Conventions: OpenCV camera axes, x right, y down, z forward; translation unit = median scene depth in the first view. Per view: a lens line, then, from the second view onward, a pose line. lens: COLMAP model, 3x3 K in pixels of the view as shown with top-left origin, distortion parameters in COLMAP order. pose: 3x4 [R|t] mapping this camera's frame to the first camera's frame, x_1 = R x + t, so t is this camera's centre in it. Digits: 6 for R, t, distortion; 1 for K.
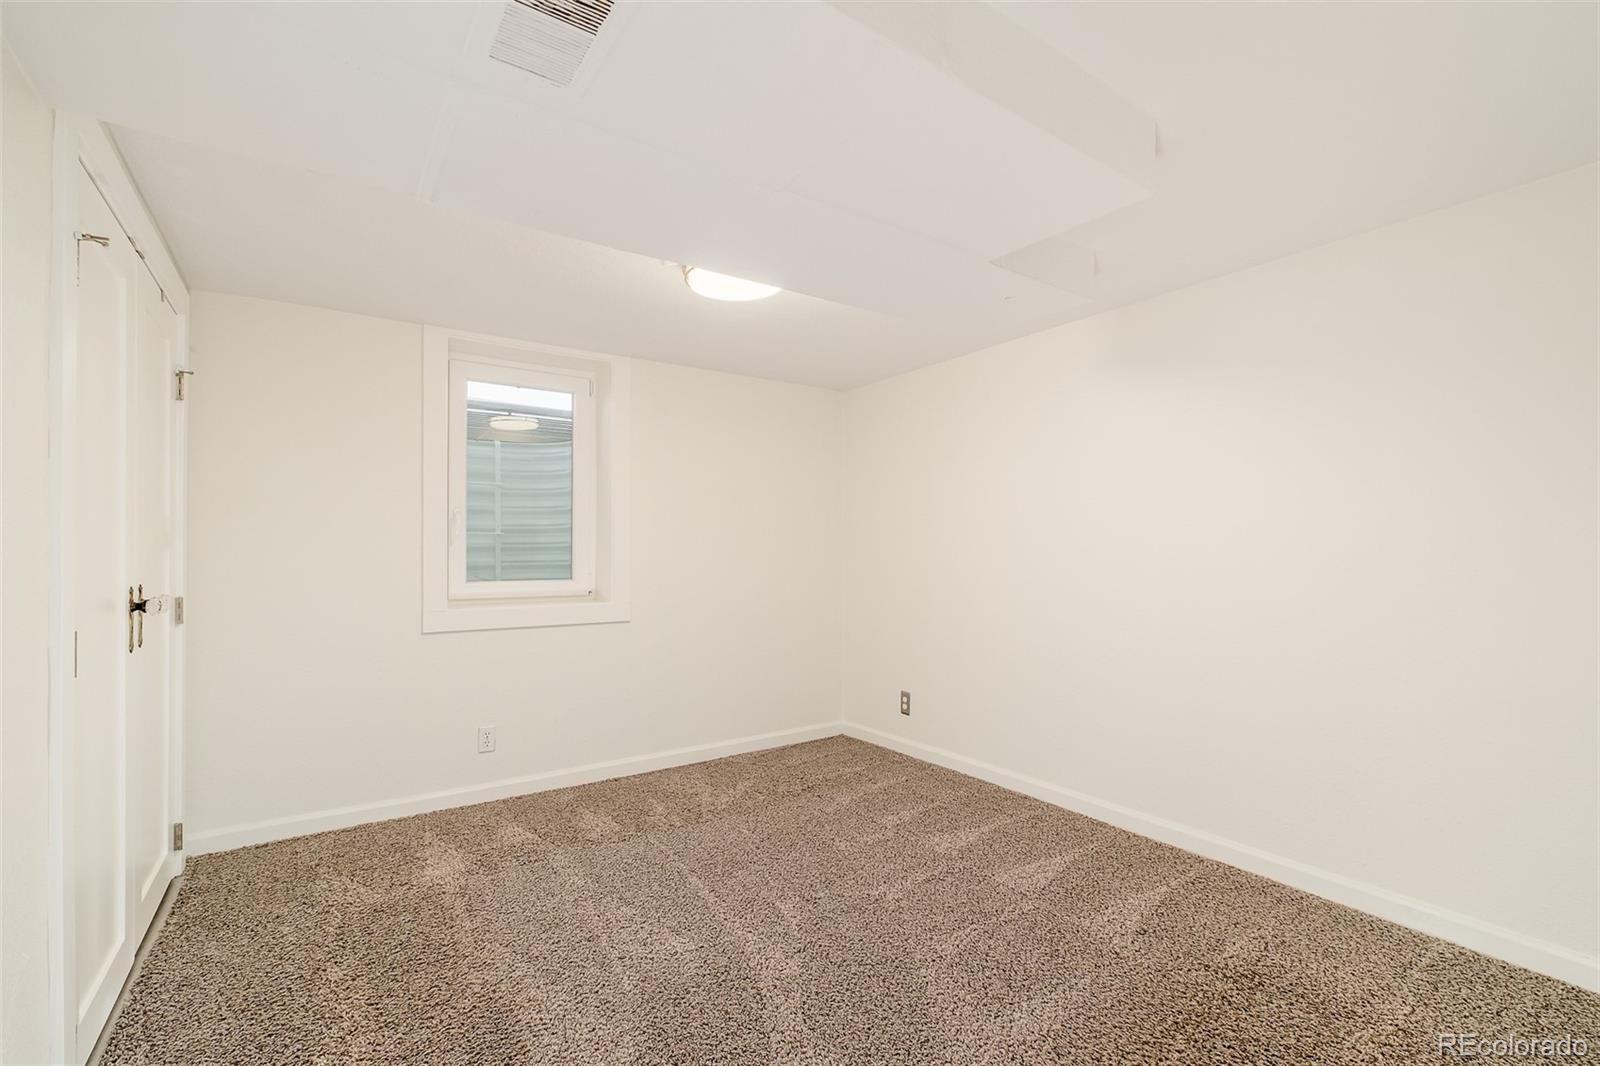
lens RADIAL K [[697.9, 0, 795.7], [0, 697.9, 546.9], [0, 0, 1]] dist [-0.001752, 0.000054]
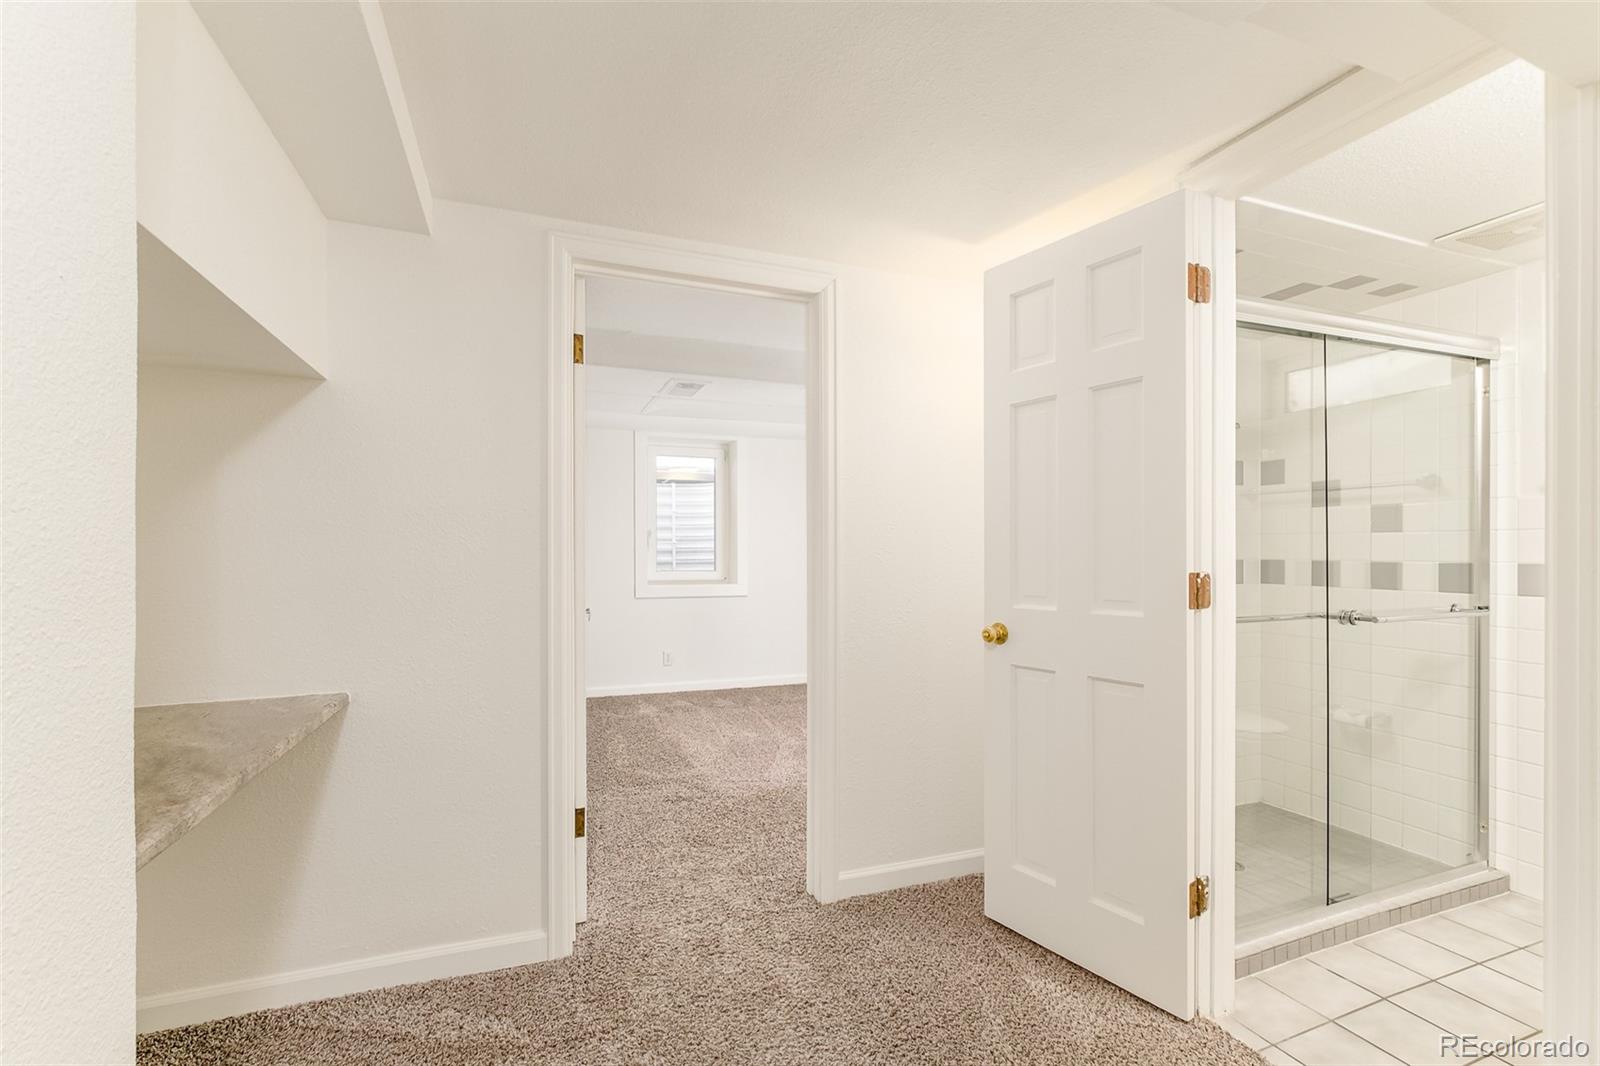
lens RADIAL K [[697.9, 0, 795.7], [0, 697.9, 546.9], [0, 0, 1]] dist [-0.001752, 0.000054]
pose [[0.972889, -0.002983, -0.231253, 0.301599], [0.003696, 0.999990, 0.002650, -0.016995], [0.231243, -0.003432, 0.972890, -0.688425]]
